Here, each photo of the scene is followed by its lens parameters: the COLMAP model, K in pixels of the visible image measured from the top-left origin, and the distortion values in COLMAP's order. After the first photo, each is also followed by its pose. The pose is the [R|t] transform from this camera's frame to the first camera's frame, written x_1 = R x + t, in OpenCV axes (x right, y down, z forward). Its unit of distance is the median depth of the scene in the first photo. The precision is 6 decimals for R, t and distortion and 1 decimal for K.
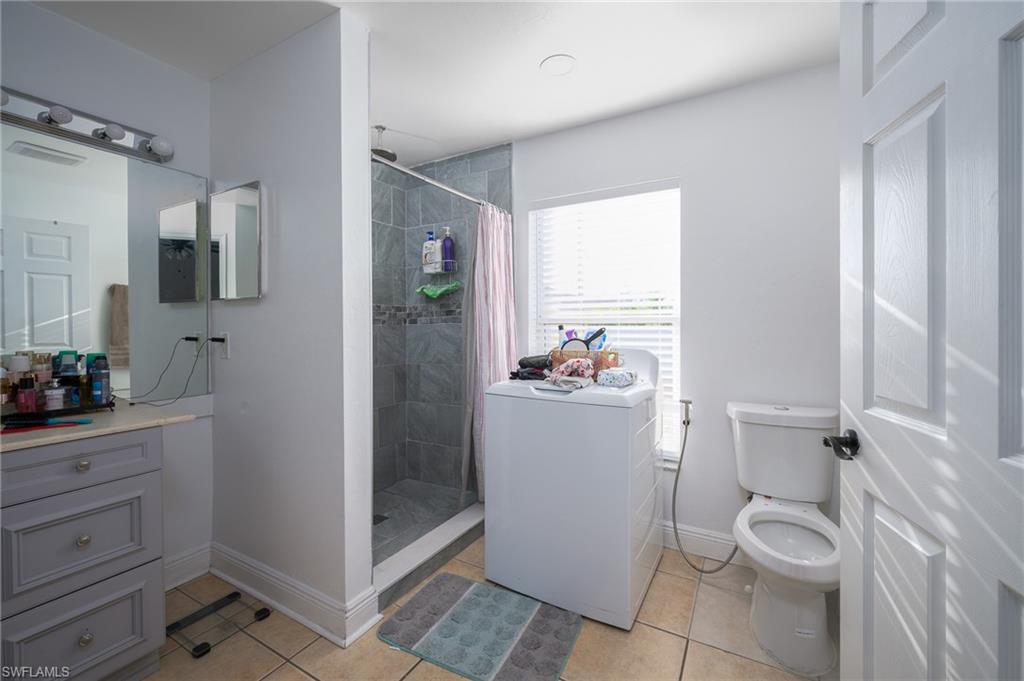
lens RADIAL K [[426.3, 0, 510.8], [0, 426.3, 323.2], [0, 0, 1]] dist [-0.000039, 0.000012]
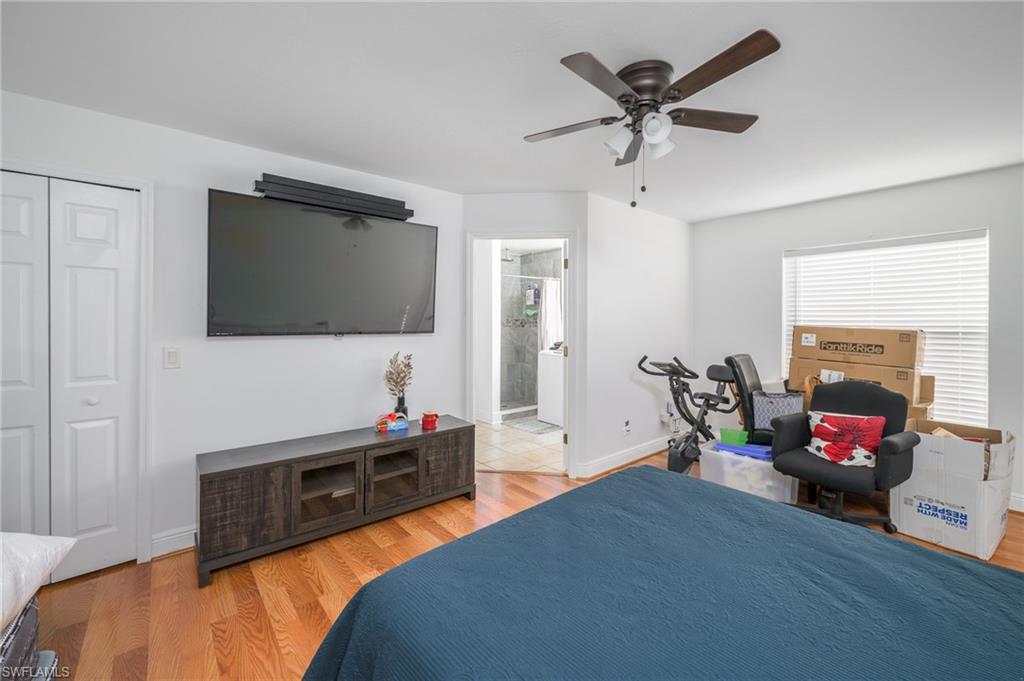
lens RADIAL K [[426.3, 0, 510.8], [0, 426.3, 323.2], [0, 0, 1]] dist [-0.000039, 0.000012]
pose [[0.935527, 0.007023, -0.353185, 0.515119], [-0.004350, 0.999956, 0.008361, -0.039530], [0.353228, -0.006286, 0.935516, -1.127896]]
